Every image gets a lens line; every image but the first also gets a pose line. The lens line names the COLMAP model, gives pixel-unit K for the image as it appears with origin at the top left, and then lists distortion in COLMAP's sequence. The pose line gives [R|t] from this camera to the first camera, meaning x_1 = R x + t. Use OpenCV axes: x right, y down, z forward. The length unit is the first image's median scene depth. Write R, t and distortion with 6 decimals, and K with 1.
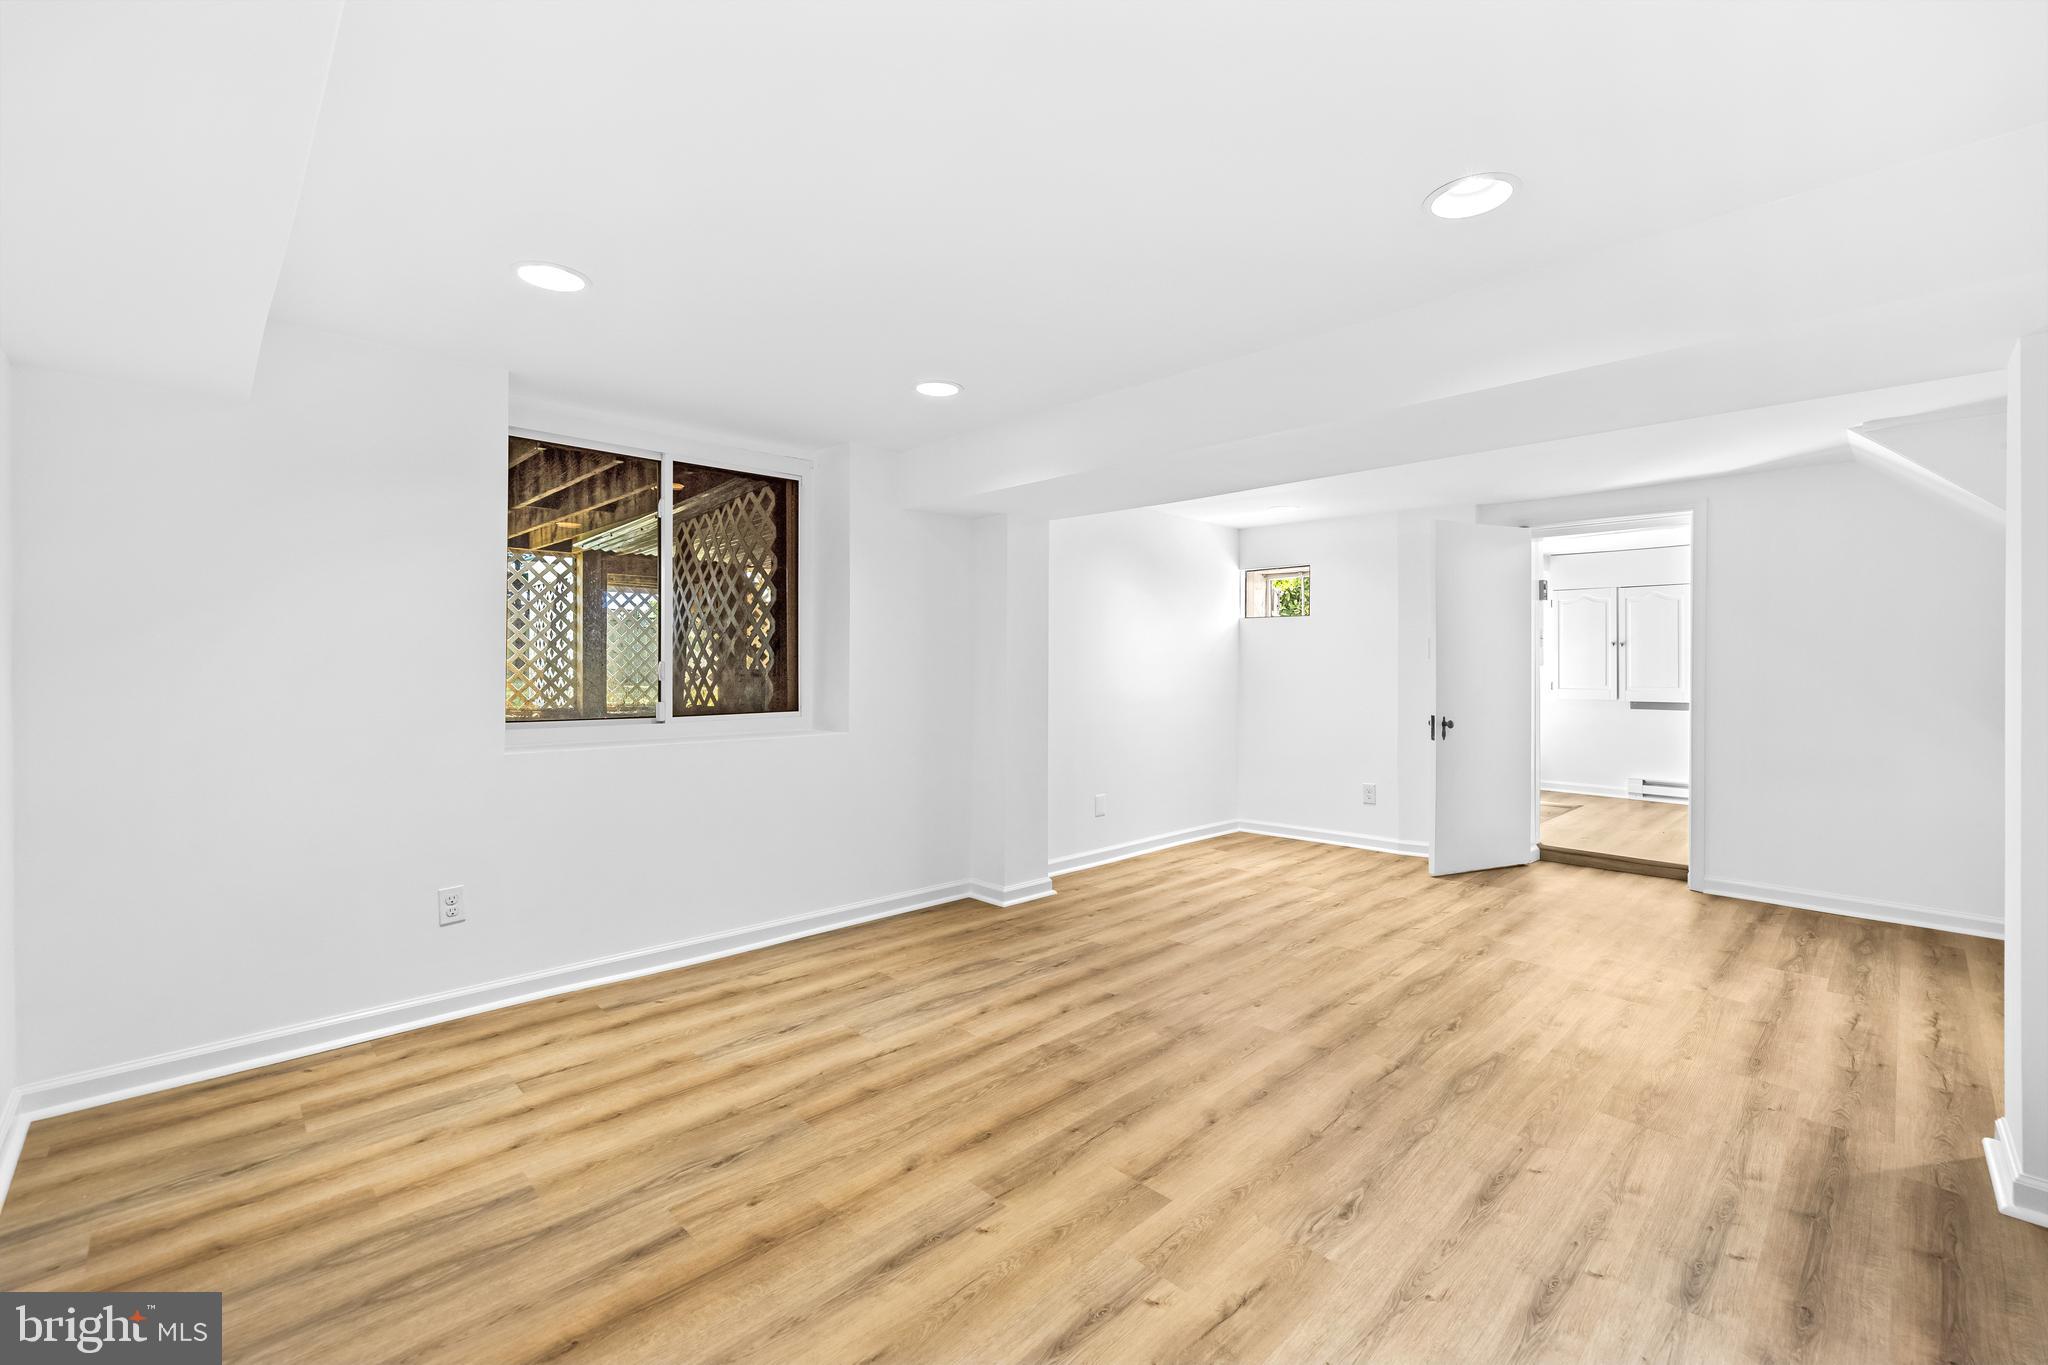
lens RADIAL K [[856.5, 0, 1015.2], [0, 856.5, 666.2], [0, 0, 1]] dist [0.001869, 0.000777]
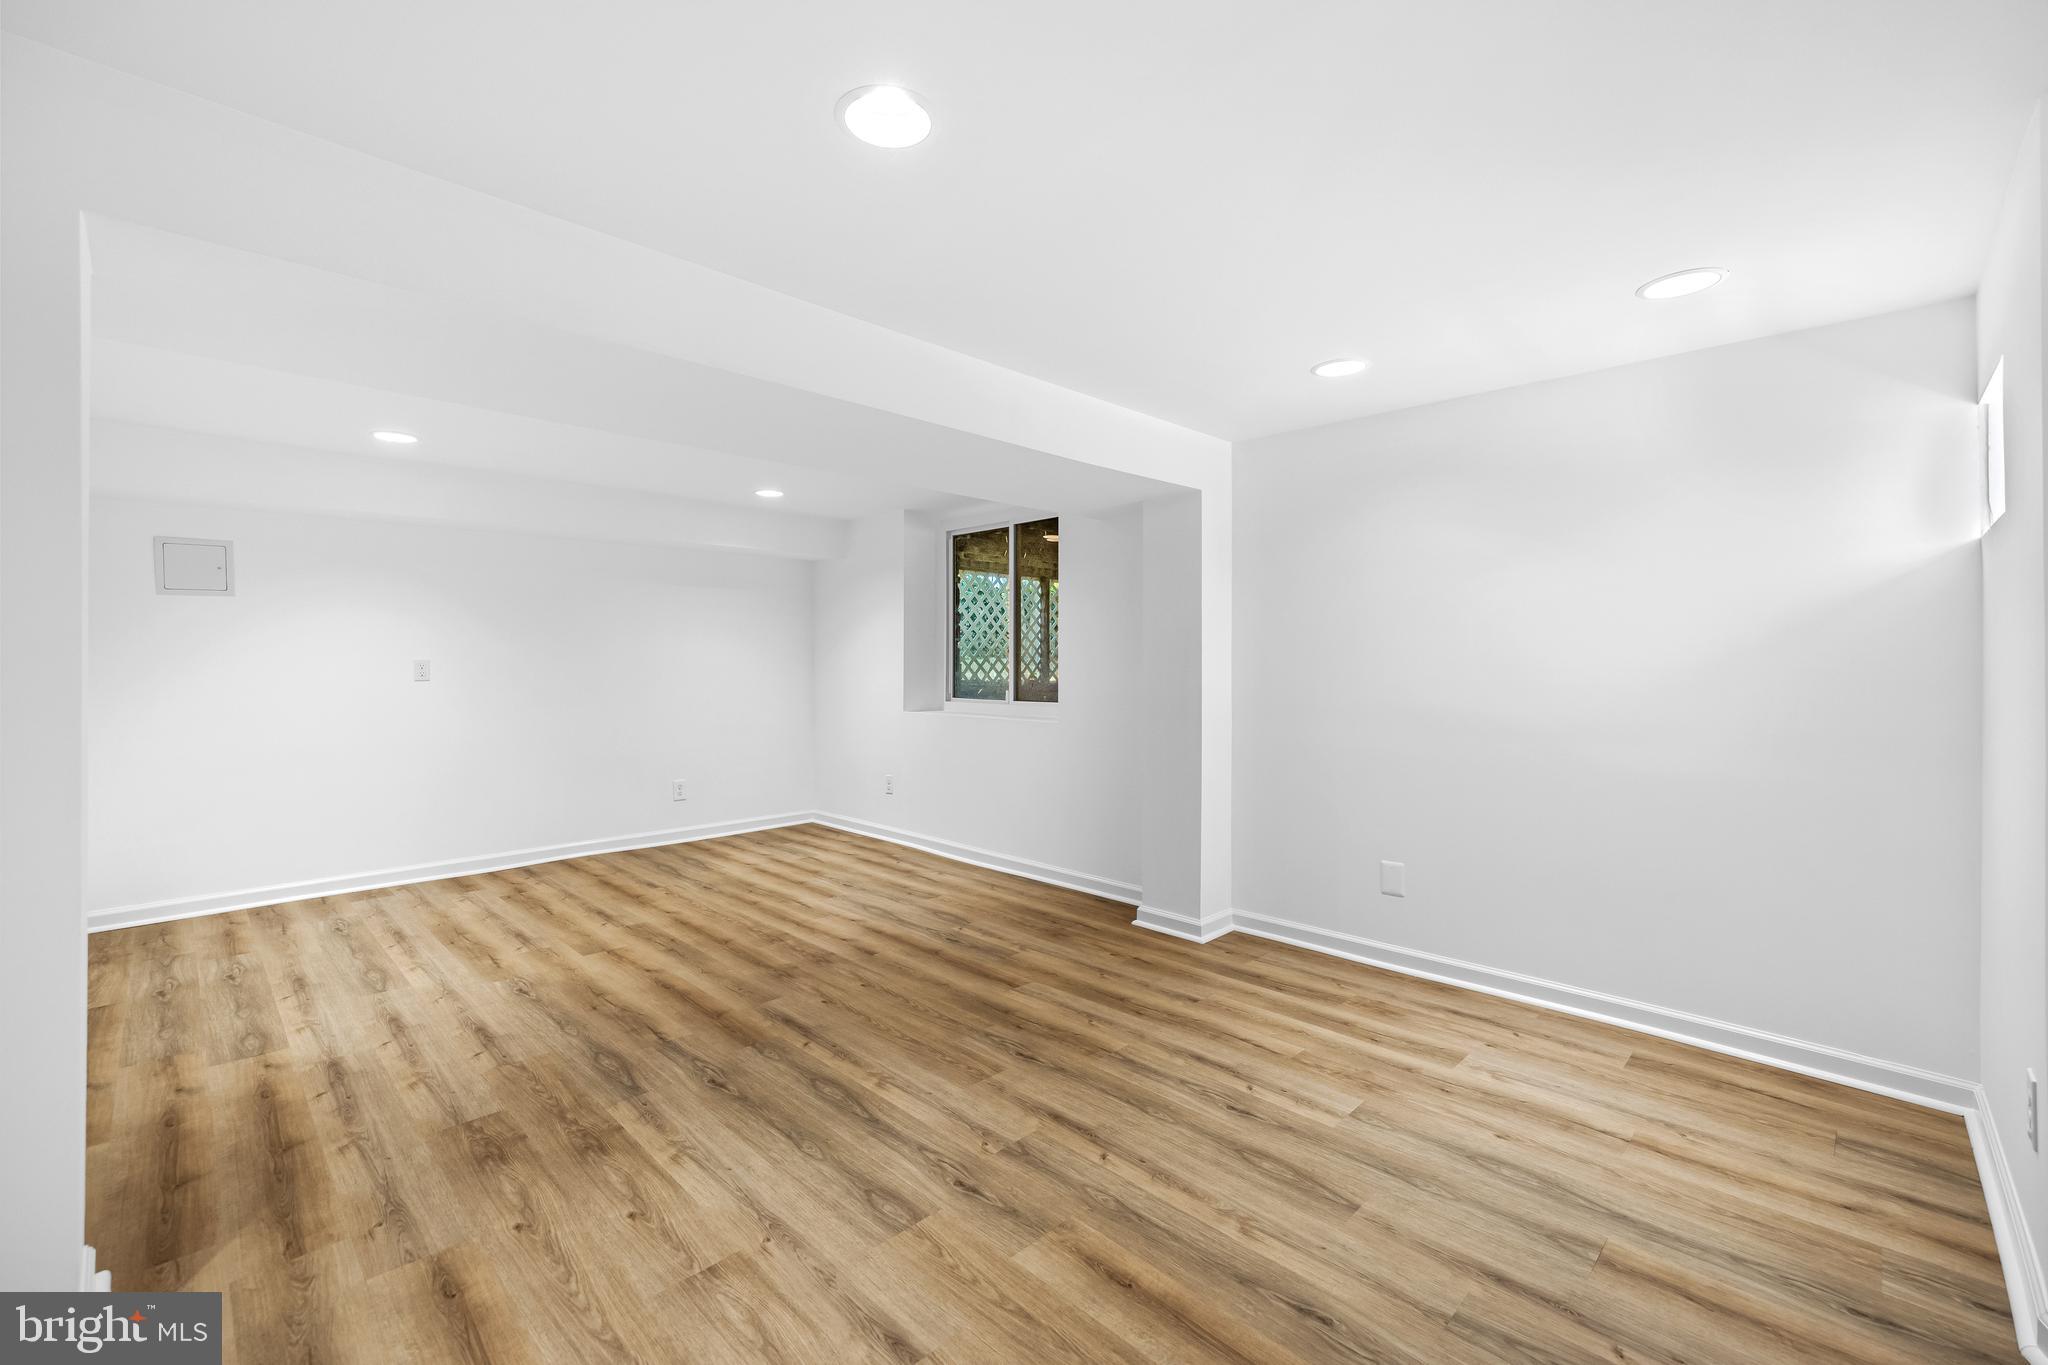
lens RADIAL K [[856.5, 0, 1022.0], [0, 856.5, 673.5], [0, 0, 1]] dist [0.001869, 0.000777]
pose [[0.018135, 0.007709, -0.999806, 1.487029], [-0.004260, 0.999962, 0.007633, 0.002343], [0.999826, 0.004121, 0.018168, 1.397847]]
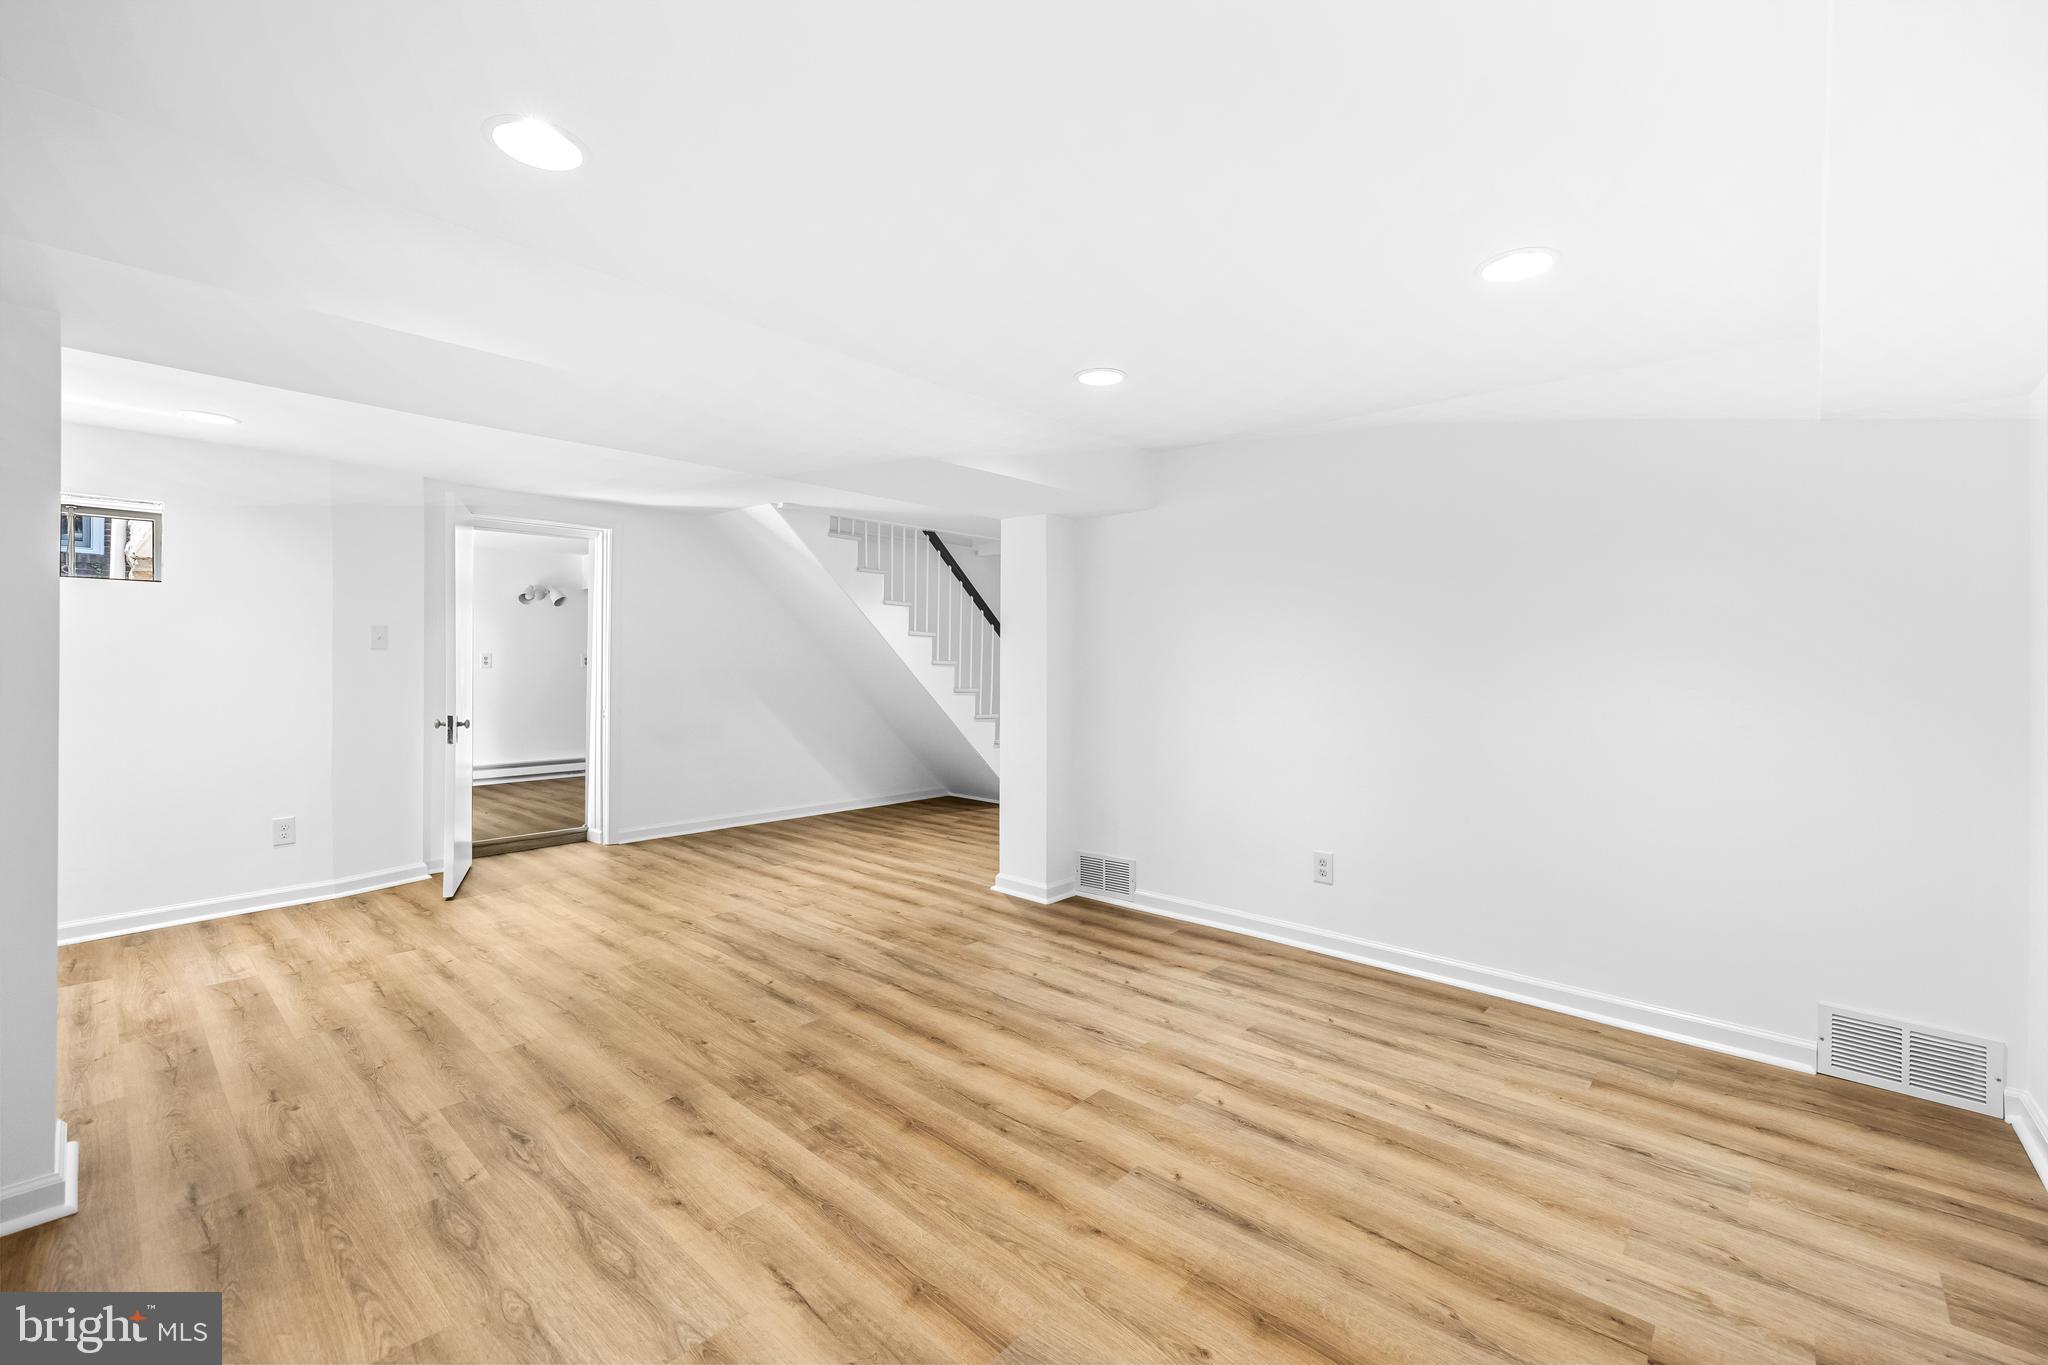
lens RADIAL K [[856.5, 0, 1014.7], [0, 856.5, 677.4], [0, 0, 1]] dist [0.001869, 0.000777]
pose [[-0.060541, -0.024131, 0.997874, -0.772794], [-0.003031, 0.999708, 0.023991, -0.007994], [-0.998161, -0.001572, -0.060596, 0.886844]]
